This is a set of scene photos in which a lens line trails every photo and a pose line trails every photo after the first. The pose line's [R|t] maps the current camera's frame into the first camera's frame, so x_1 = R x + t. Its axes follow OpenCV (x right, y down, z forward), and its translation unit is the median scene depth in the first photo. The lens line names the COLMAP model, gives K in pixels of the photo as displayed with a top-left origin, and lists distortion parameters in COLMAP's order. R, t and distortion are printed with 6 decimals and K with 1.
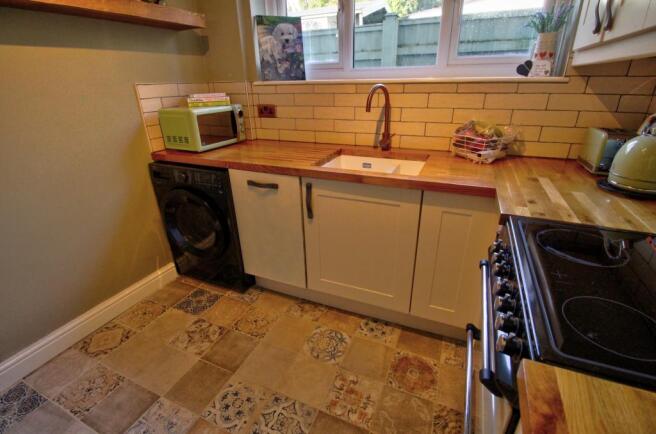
lens RADIAL K [[306.5, 0, 328.0], [0, 306.5, 217.0], [0, 0, 1]] dist [-0.000976, -0.011278]
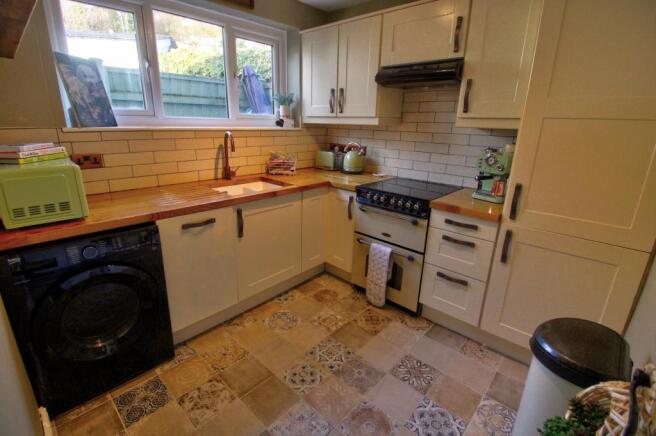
lens RADIAL K [[306.5, 0, 328.0], [0, 306.5, 218.0], [0, 0, 1]] dist [-0.000976, -0.011278]
pose [[0.318631, -0.261726, 0.911029, -0.961527], [0.354265, 0.924355, 0.141651, -0.107303], [-0.879188, 0.277611, 0.387248, 0.175540]]
